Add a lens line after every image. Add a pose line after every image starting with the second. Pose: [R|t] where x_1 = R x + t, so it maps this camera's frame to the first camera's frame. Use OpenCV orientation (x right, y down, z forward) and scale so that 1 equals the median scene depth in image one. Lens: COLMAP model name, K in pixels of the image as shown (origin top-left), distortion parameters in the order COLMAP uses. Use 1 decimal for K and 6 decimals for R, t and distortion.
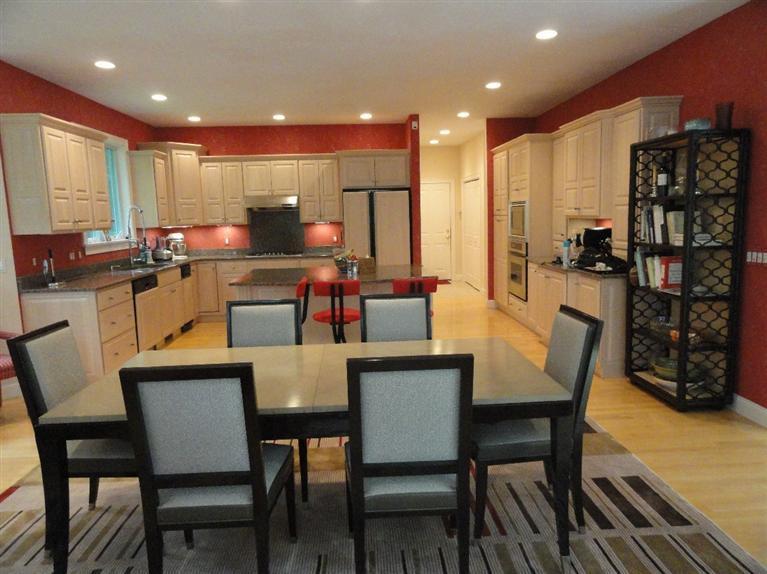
lens RADIAL K [[532.6, 0, 383.9], [0, 532.6, 285.2], [0, 0, 1]] dist [-0.003969, 0.002785]
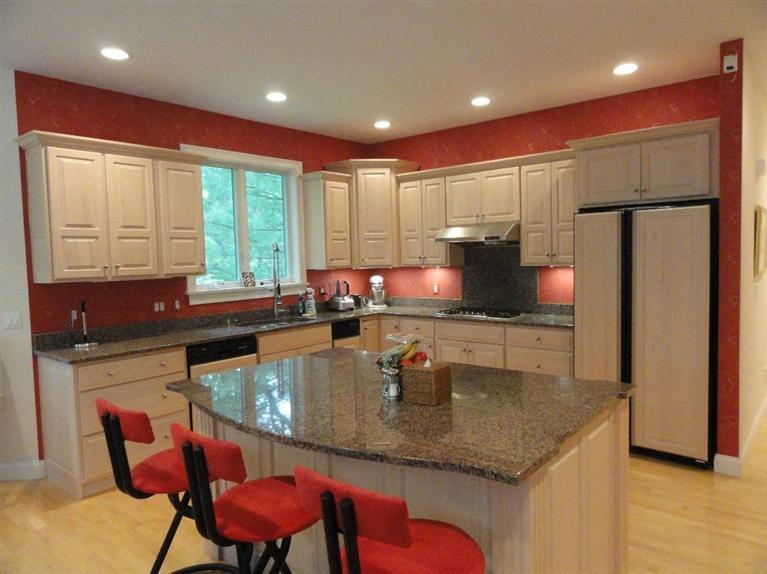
lens RADIAL K [[532.6, 0, 384.9], [0, 532.6, 282.8], [0, 0, 1]] dist [-0.003969, 0.002785]
pose [[0.731072, 0.043505, -0.680911, 0.159583], [-0.083490, 0.996170, -0.025993, -0.072130], [0.677172, 0.075852, 0.731904, 0.465551]]
